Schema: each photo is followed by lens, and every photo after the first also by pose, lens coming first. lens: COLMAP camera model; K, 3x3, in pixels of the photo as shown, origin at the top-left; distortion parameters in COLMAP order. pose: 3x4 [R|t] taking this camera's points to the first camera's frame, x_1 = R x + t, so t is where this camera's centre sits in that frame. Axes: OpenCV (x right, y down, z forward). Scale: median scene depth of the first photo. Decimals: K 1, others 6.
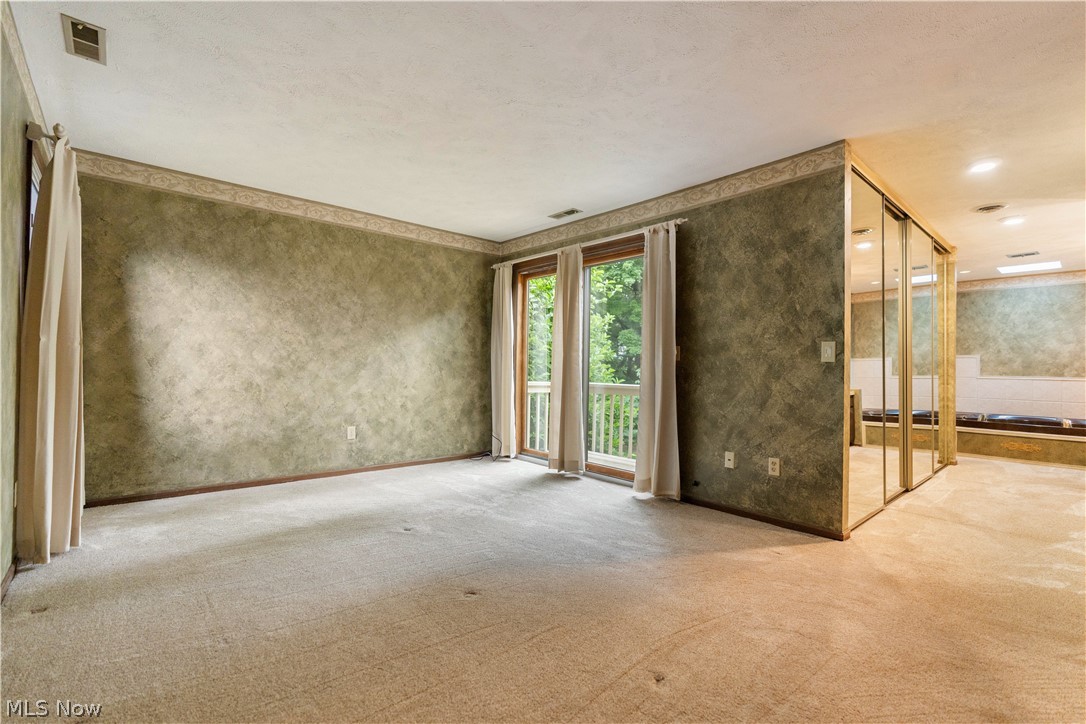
lens RADIAL K [[490.9, 0, 550.2], [0, 490.9, 365.7], [0, 0, 1]] dist [-0.009930, 0.003354]
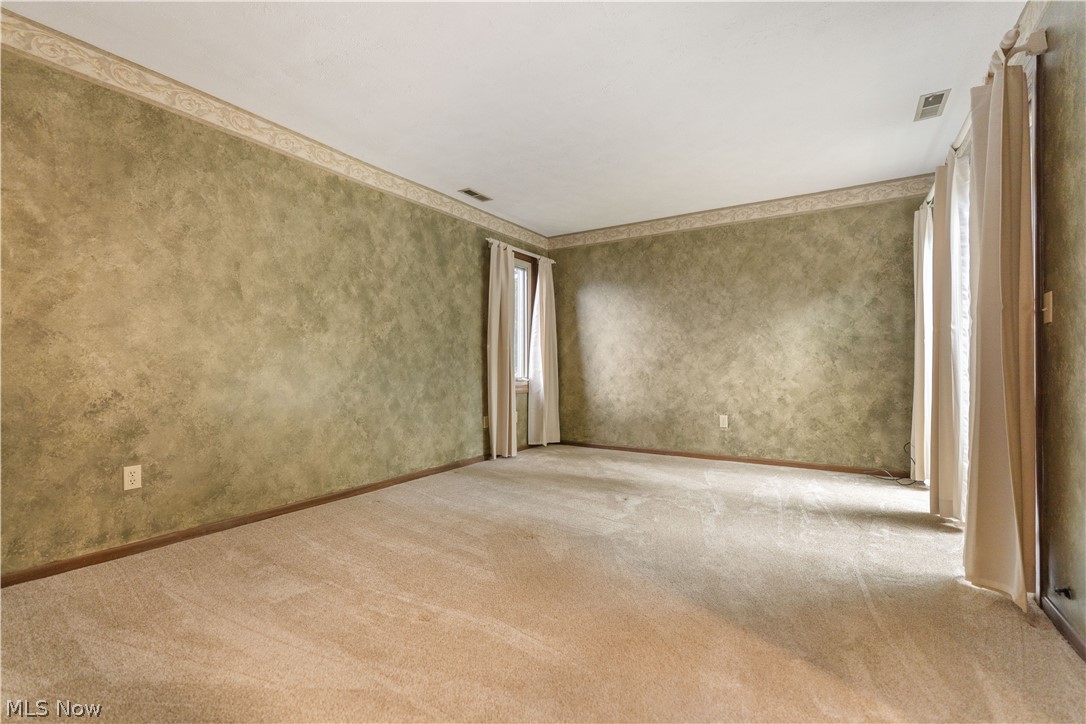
lens RADIAL K [[490.9, 0, 544.0], [0, 490.9, 365.3], [0, 0, 1]] dist [-0.009930, 0.003354]
pose [[0.270507, -0.016553, -0.962576, 0.569853], [0.009815, 0.999848, -0.014436, 0.033029], [0.962668, -0.005543, 0.270628, 0.400512]]
